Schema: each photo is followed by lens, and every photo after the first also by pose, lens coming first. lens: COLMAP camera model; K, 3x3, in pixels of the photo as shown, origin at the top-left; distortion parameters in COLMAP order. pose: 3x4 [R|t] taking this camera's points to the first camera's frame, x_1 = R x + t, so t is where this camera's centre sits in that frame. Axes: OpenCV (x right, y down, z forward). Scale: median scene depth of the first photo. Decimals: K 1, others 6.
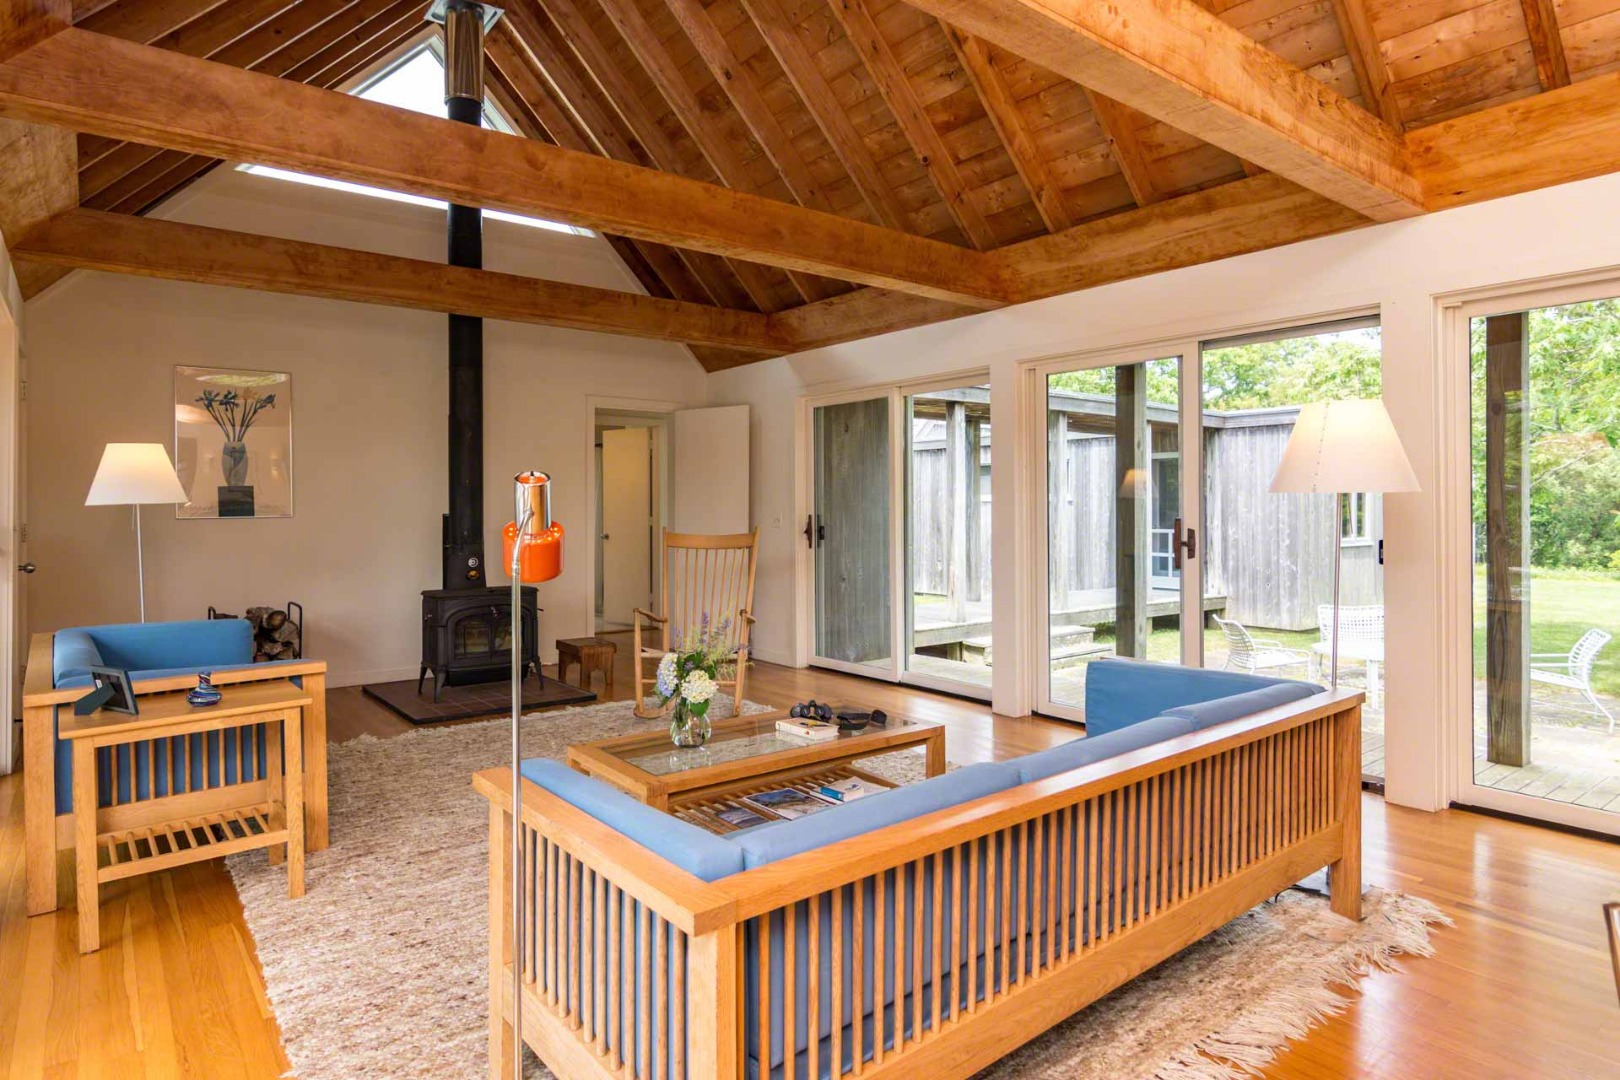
lens RADIAL K [[905.3, 0, 763.0], [0, 905.3, 503.6], [0, 0, 1]] dist [-0.005192, 0.000470]
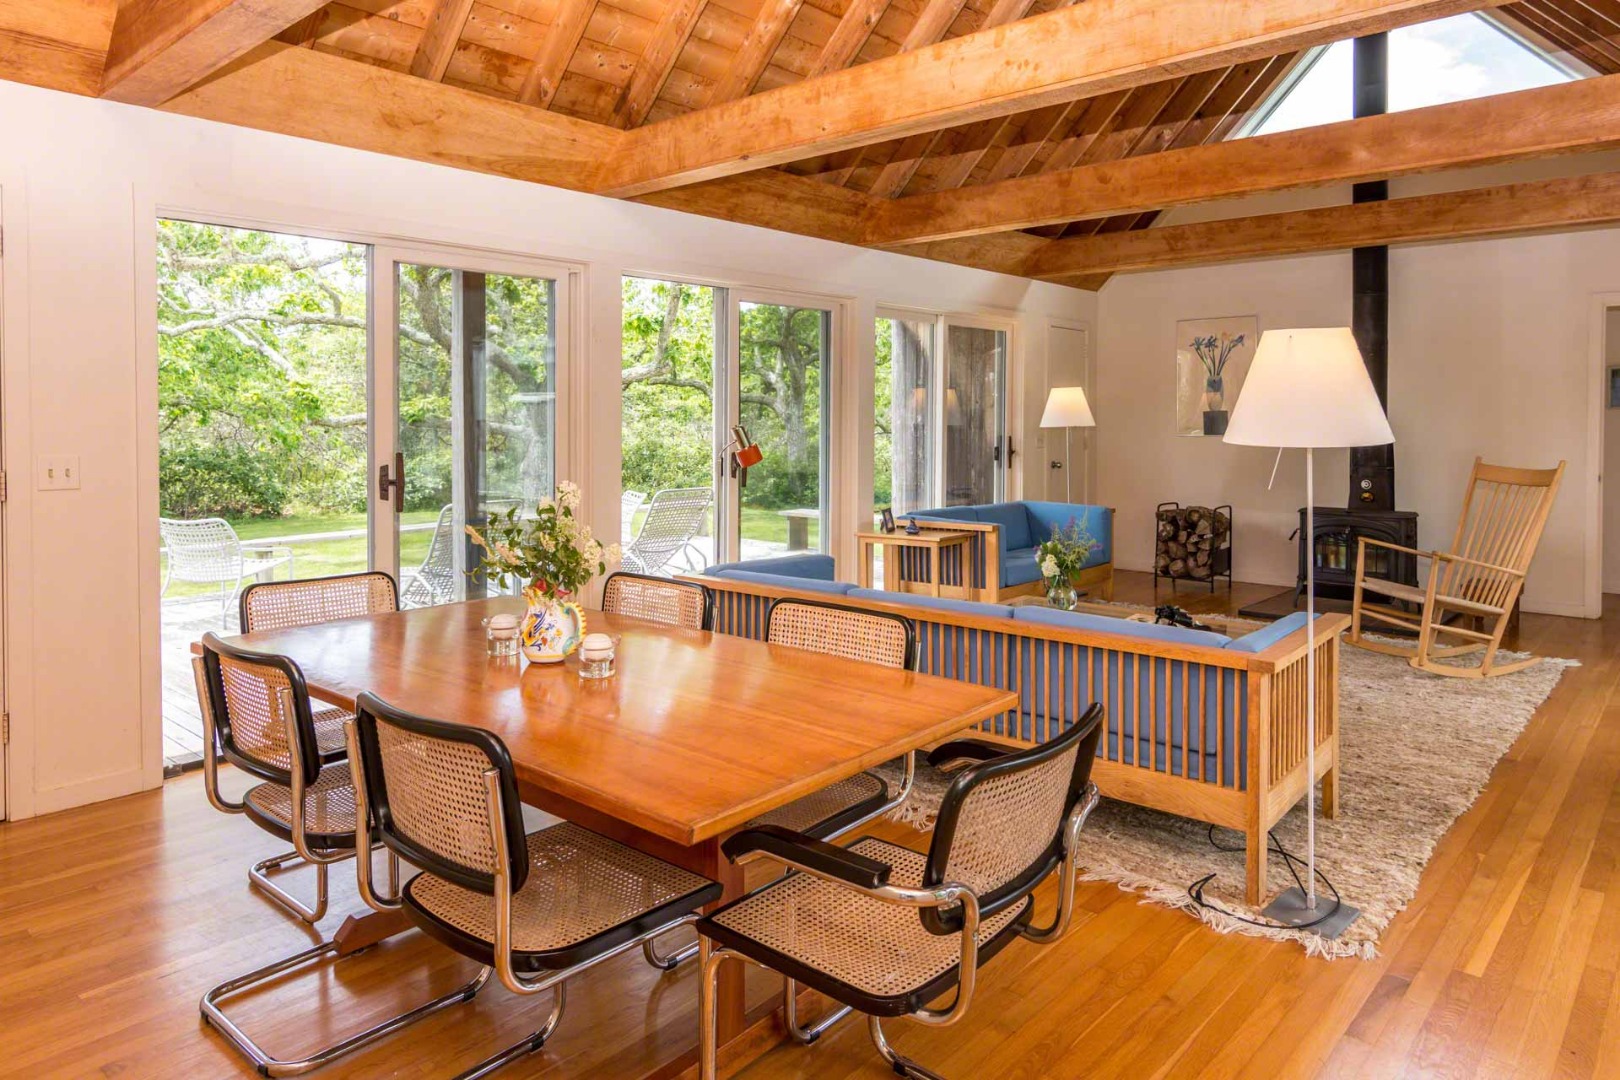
lens RADIAL K [[1019.9, 0, 818.1], [0, 1019.9, 432.4], [0, 0, 1]] dist [-0.000089, -0.000562]
pose [[0.210300, 0.018171, -0.977468, 0.830008], [0.002900, 0.999811, 0.019211, -0.021696], [0.977633, -0.006875, 0.210207, 0.189222]]
